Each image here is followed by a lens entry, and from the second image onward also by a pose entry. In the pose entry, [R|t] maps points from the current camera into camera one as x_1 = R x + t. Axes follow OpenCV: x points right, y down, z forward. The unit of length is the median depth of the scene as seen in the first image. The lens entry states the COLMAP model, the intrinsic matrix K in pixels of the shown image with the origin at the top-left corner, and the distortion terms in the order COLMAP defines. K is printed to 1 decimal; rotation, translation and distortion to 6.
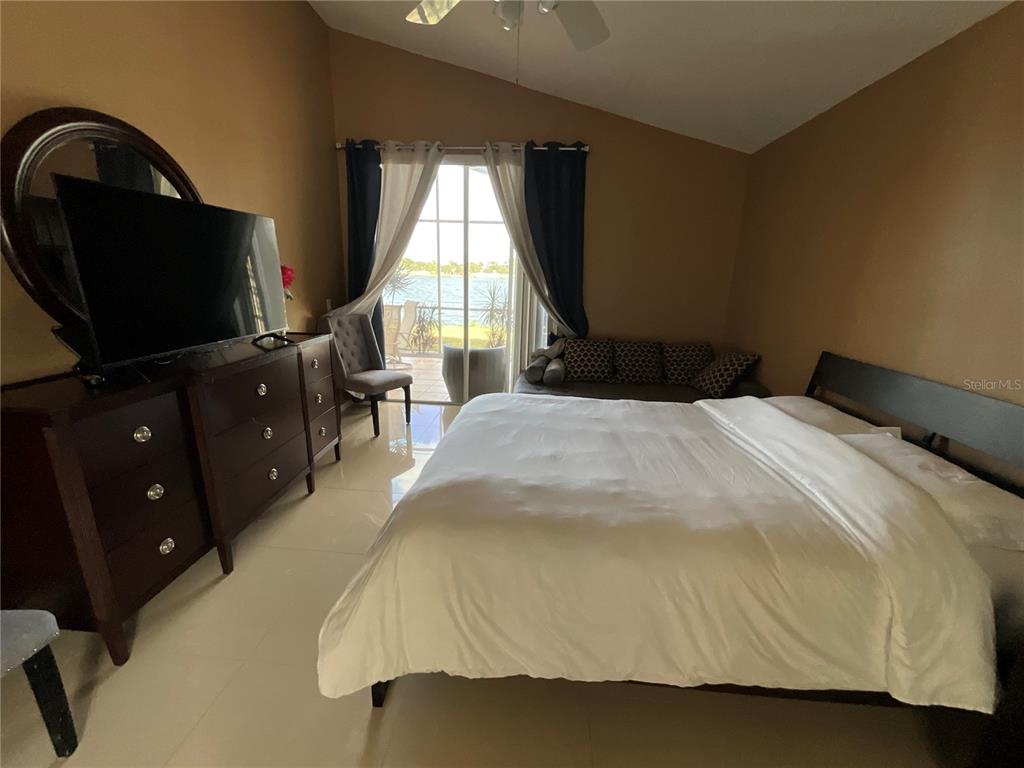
lens RADIAL K [[414.9, 0, 512.0], [0, 414.9, 384.0], [0, 0, 1]] dist [-0.003073, 0.000373]
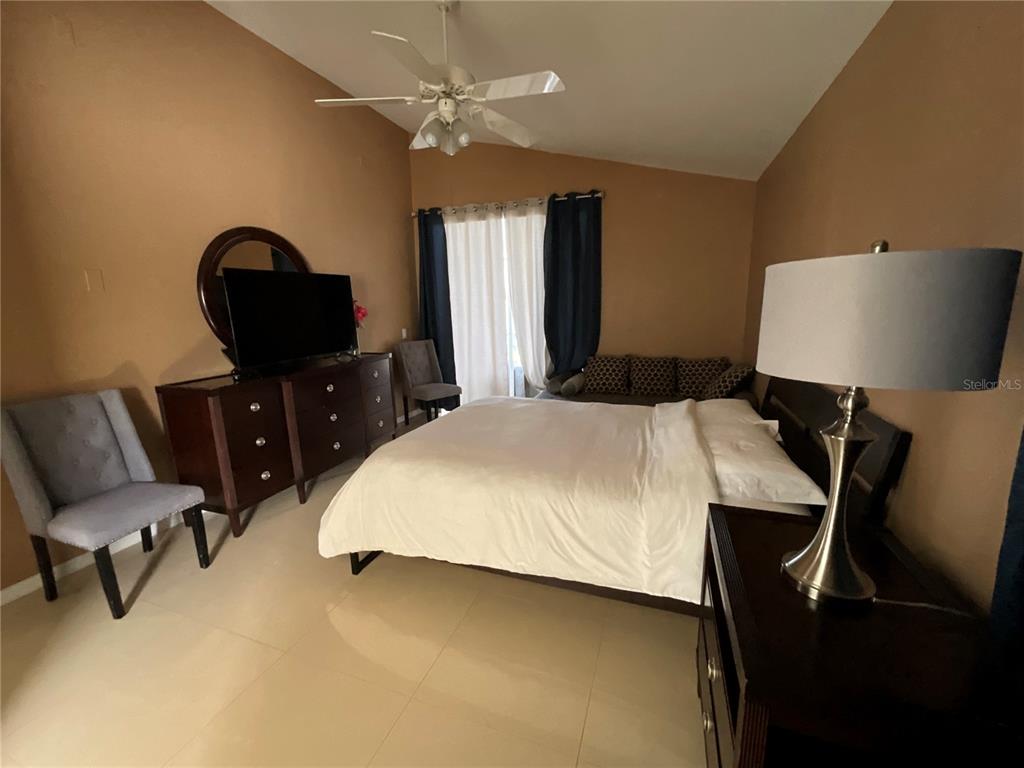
lens RADIAL K [[414.9, 0, 512.0], [0, 414.9, 384.0], [0, 0, 1]] dist [-0.003073, 0.000373]
pose [[0.960446, 0.004315, -0.278432, 0.302780], [-0.021505, 0.998043, -0.058711, 0.048219], [0.277634, 0.062377, 0.958660, -0.183555]]
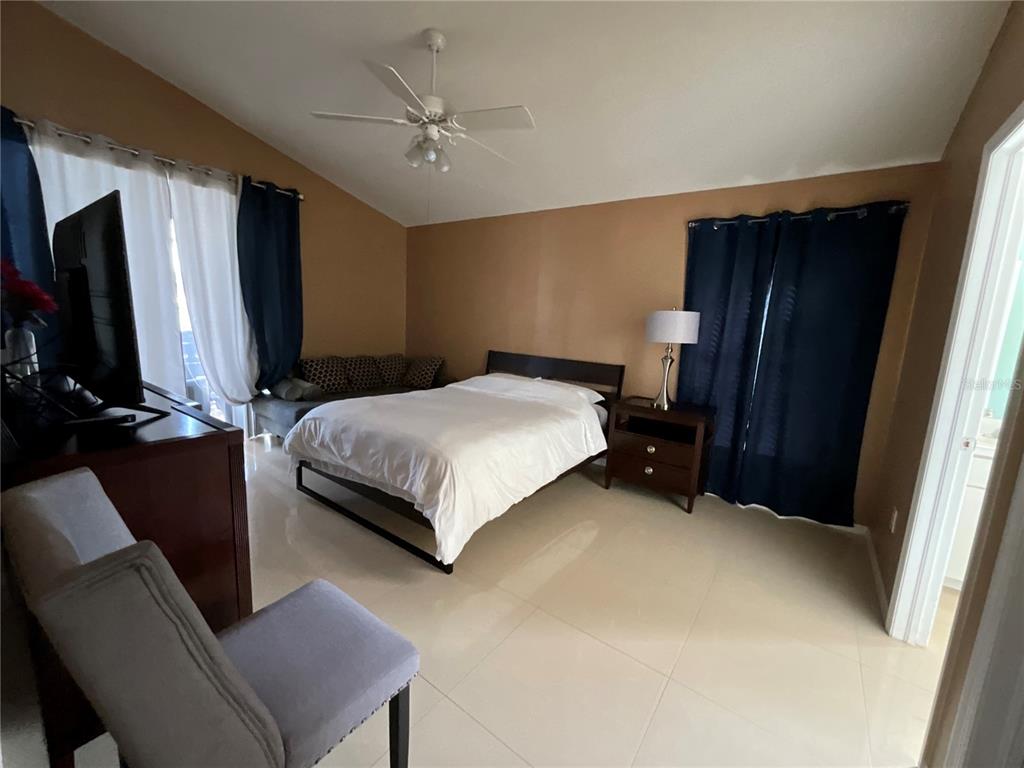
lens RADIAL K [[414.9, 0, 512.0], [0, 414.9, 384.0], [0, 0, 1]] dist [-0.003073, 0.000373]
pose [[0.536888, -0.124611, 0.834400, -0.606439], [0.175515, 0.983889, 0.034002, 0.019403], [-0.825194, 0.128195, 0.550109, -0.075507]]
